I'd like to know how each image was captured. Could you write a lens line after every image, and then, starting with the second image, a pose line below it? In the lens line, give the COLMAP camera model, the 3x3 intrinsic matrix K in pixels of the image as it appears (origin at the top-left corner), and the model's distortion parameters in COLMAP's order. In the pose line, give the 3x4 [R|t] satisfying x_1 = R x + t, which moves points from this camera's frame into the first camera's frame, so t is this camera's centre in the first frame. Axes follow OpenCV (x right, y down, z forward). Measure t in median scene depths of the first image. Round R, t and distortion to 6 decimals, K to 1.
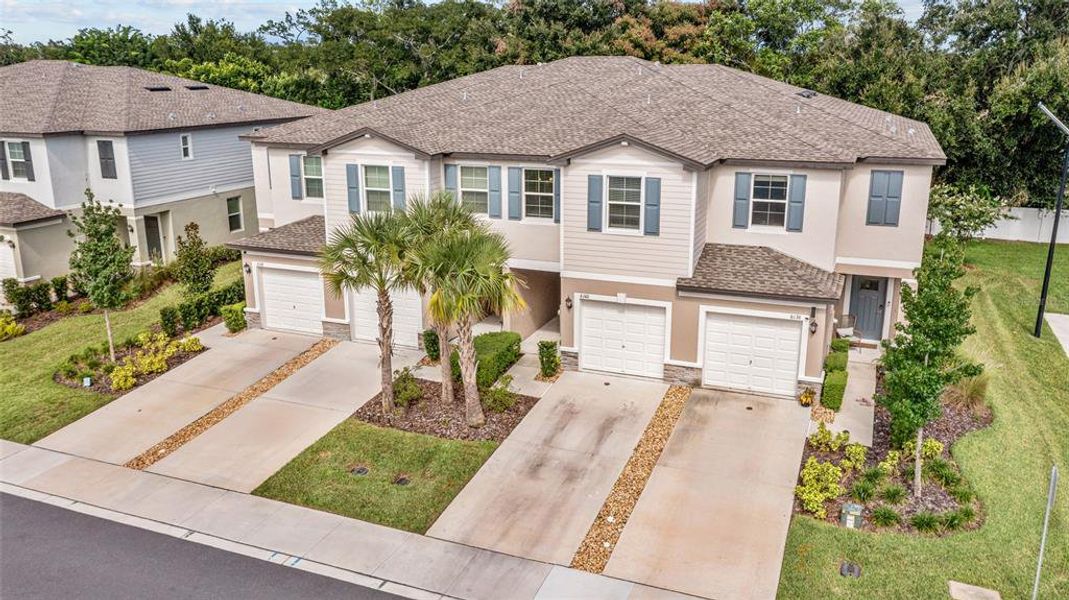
lens RADIAL K [[847.3, 0, 533.1], [0, 847.3, 295.3], [0, 0, 1]] dist [0.007457, -0.012172]
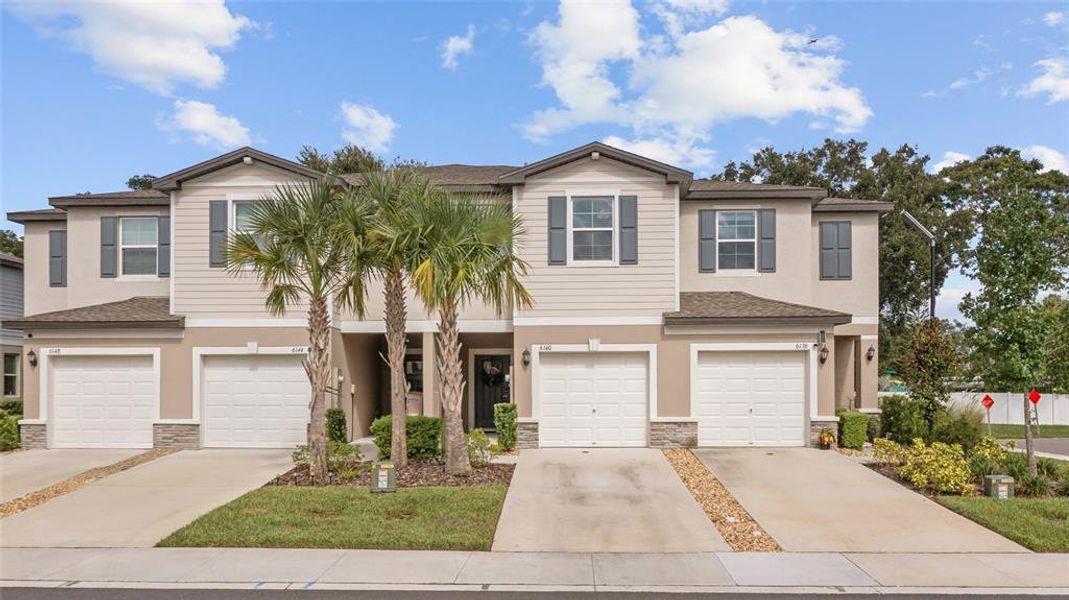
lens RADIAL K [[847.3, 0, 511.3], [0, 847.3, 405.0], [0, 0, 1]] dist [0.007457, -0.012172]
pose [[0.939165, 0.001544, 0.343463, -0.254172], [0.087048, 0.966272, -0.242366, 0.253991], [-0.332253, 0.257520, 0.907354, 0.308356]]
